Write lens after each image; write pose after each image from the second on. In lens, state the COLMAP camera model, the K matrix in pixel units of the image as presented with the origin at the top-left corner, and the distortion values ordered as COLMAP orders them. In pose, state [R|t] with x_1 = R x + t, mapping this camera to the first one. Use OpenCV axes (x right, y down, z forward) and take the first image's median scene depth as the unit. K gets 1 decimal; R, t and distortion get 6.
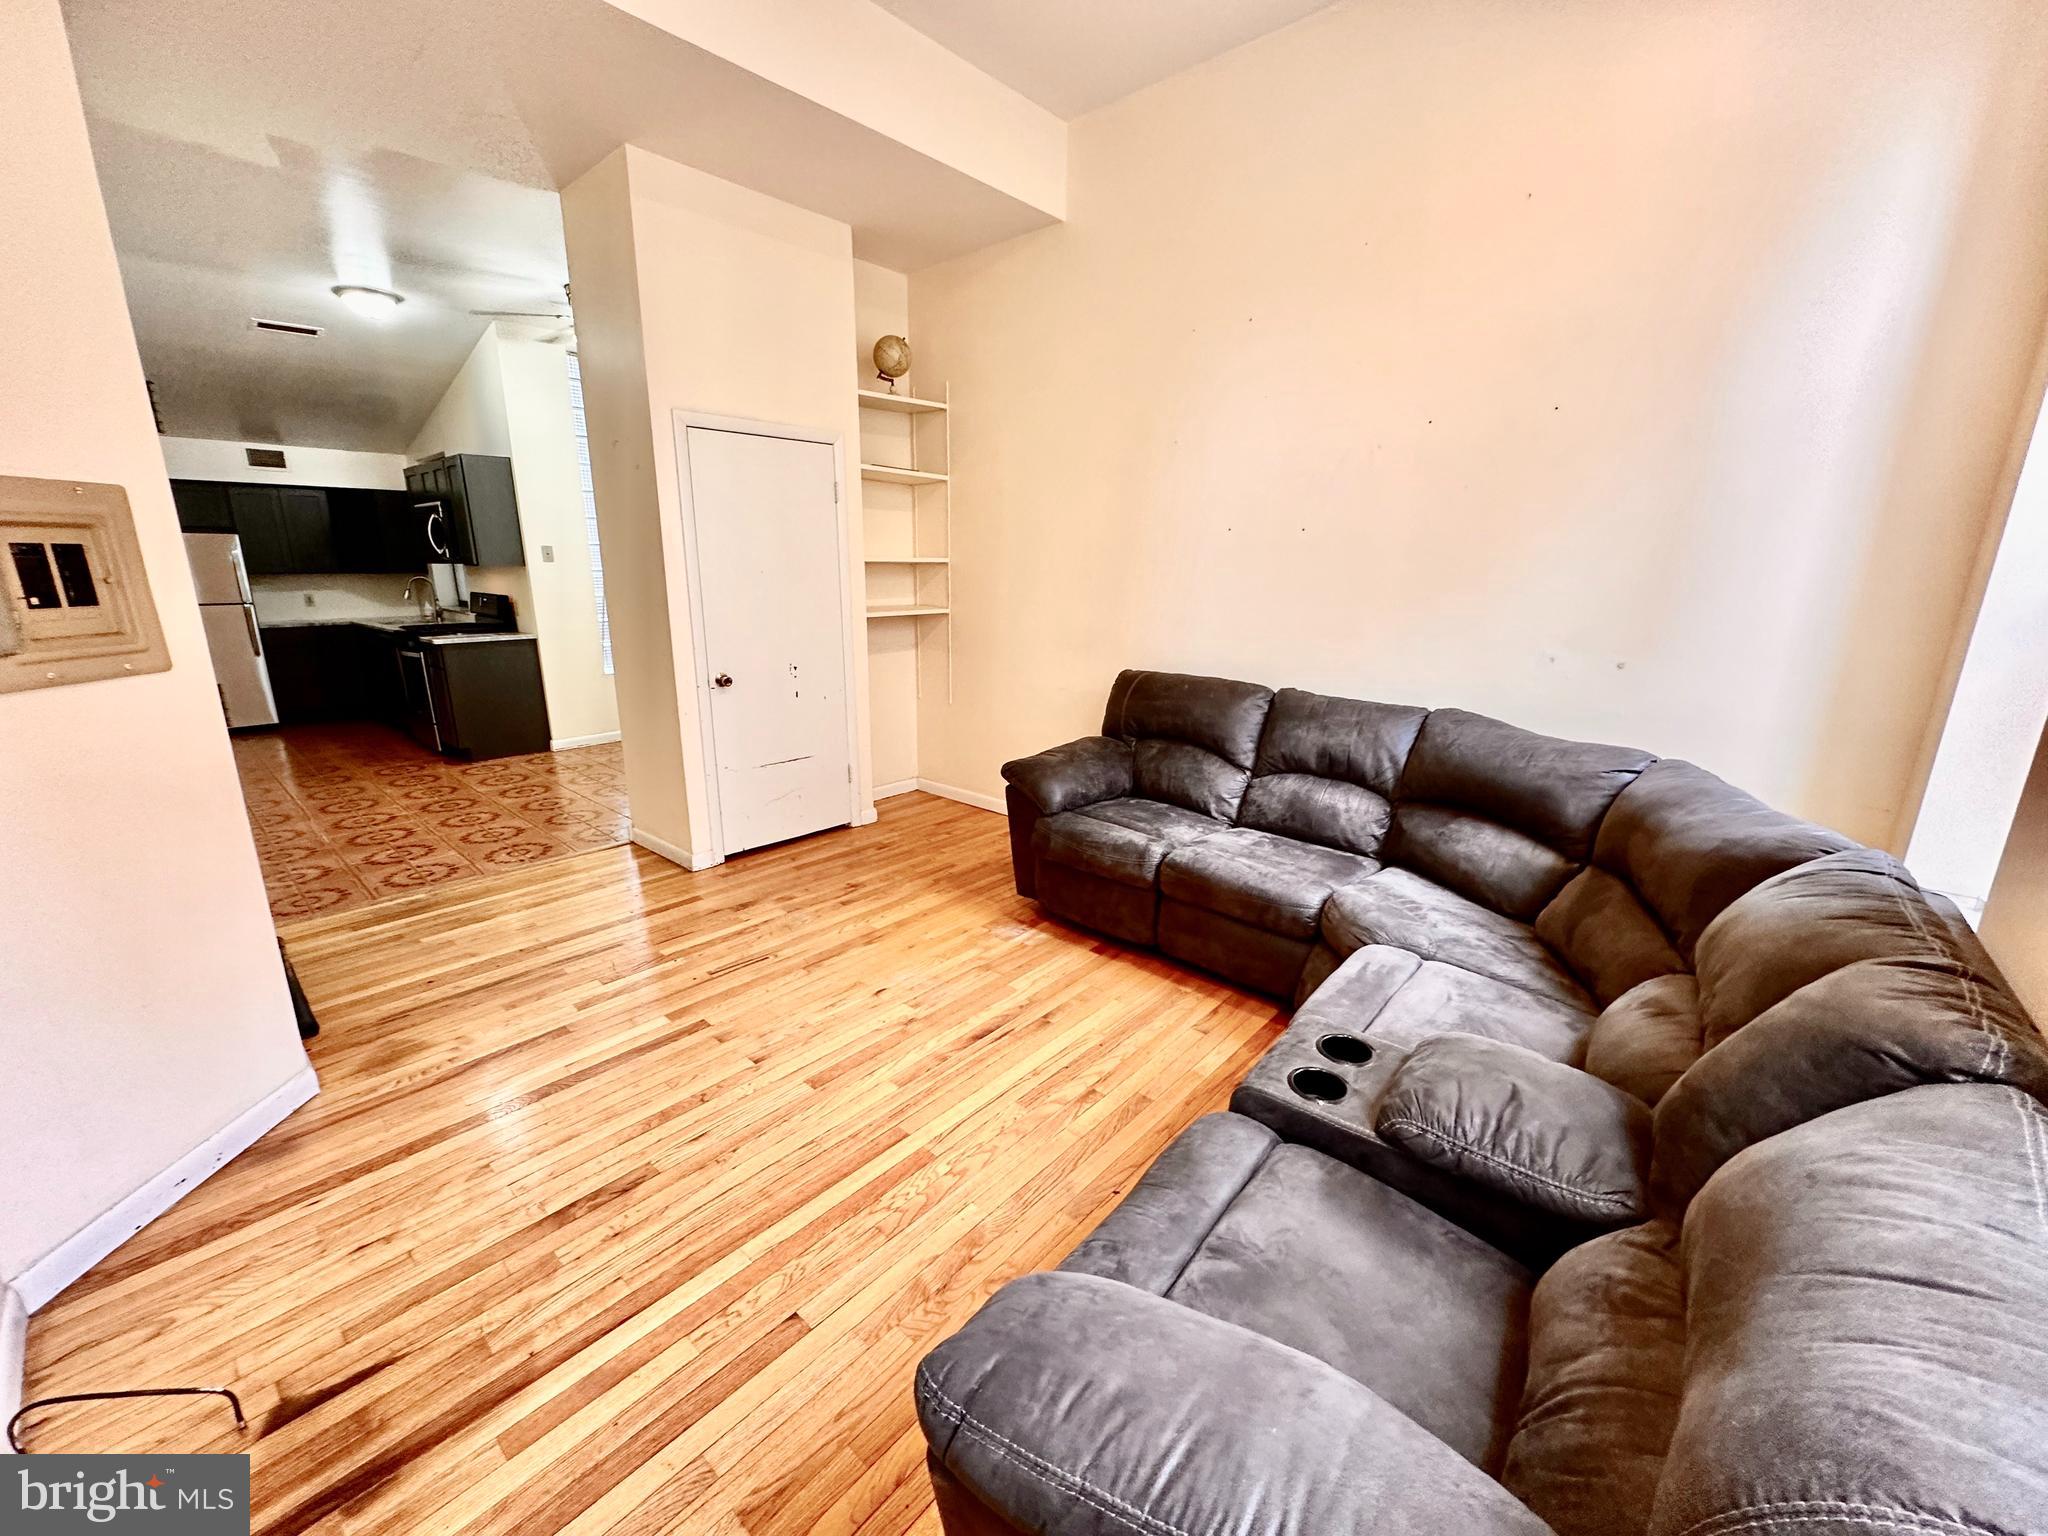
lens RADIAL K [[815.3, 0, 1025.9], [0, 815.3, 764.3], [0, 0, 1]] dist [0.000538, 0.000293]
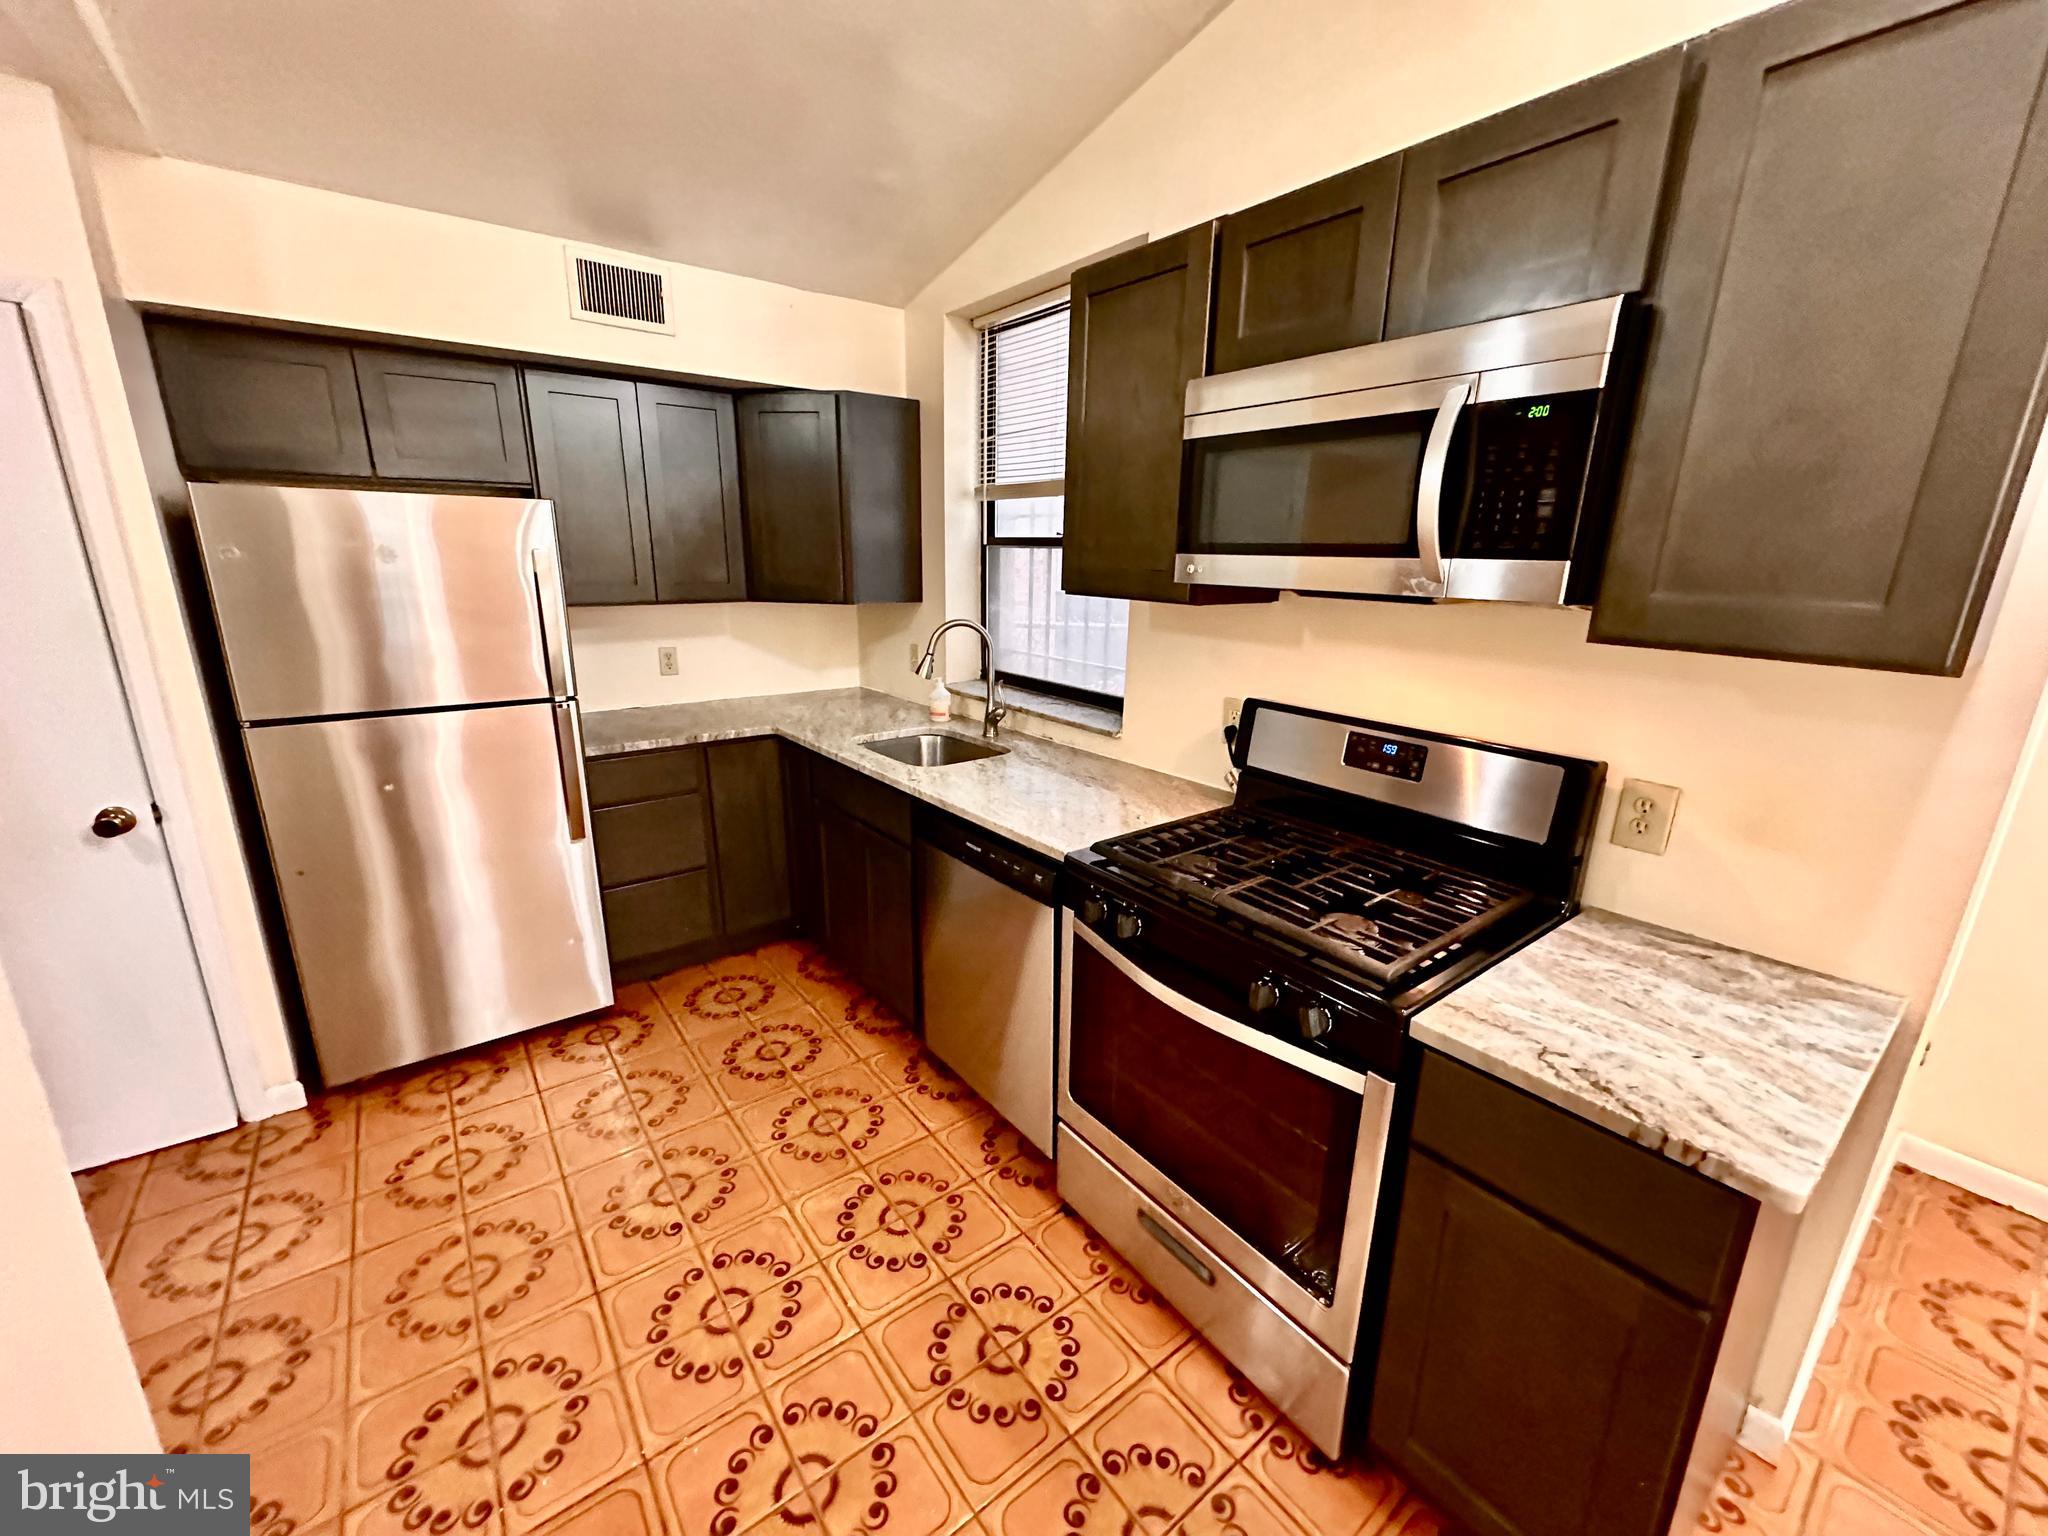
lens RADIAL K [[815.3, 0, 1013.2], [0, 815.3, 771.2], [0, 0, 1]] dist [0.000538, 0.000293]
pose [[0.979329, 0.057350, -0.193972, -1.771227], [-0.054964, 0.998332, 0.017665, -0.466219], [0.194661, -0.006639, 0.980848, 1.767148]]
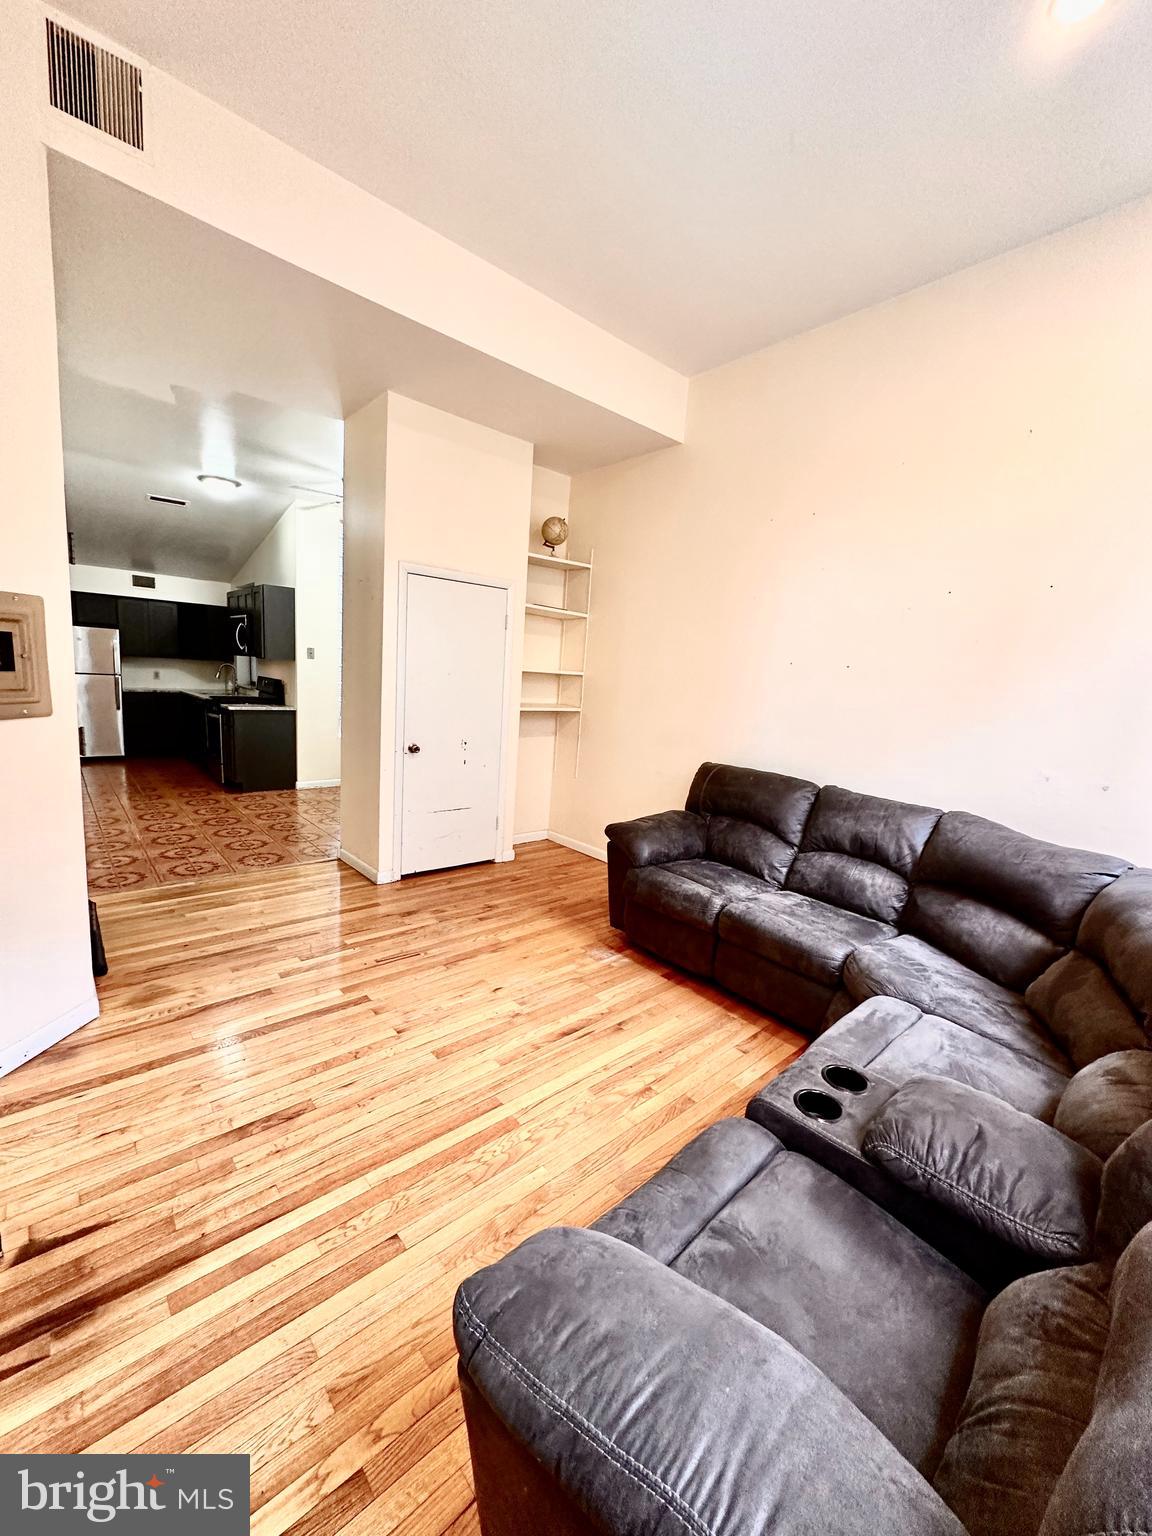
lens RADIAL K [[611.5, 0, 576.4], [0, 611.5, 763.6], [0, 0, 1]] dist [0.000538, 0.000293]
pose [[0.990960, 0.074002, -0.111900, 0.040429], [-0.084798, 0.991857, -0.095016, -0.001950], [0.103957, 0.103646, 0.989167, -0.009103]]
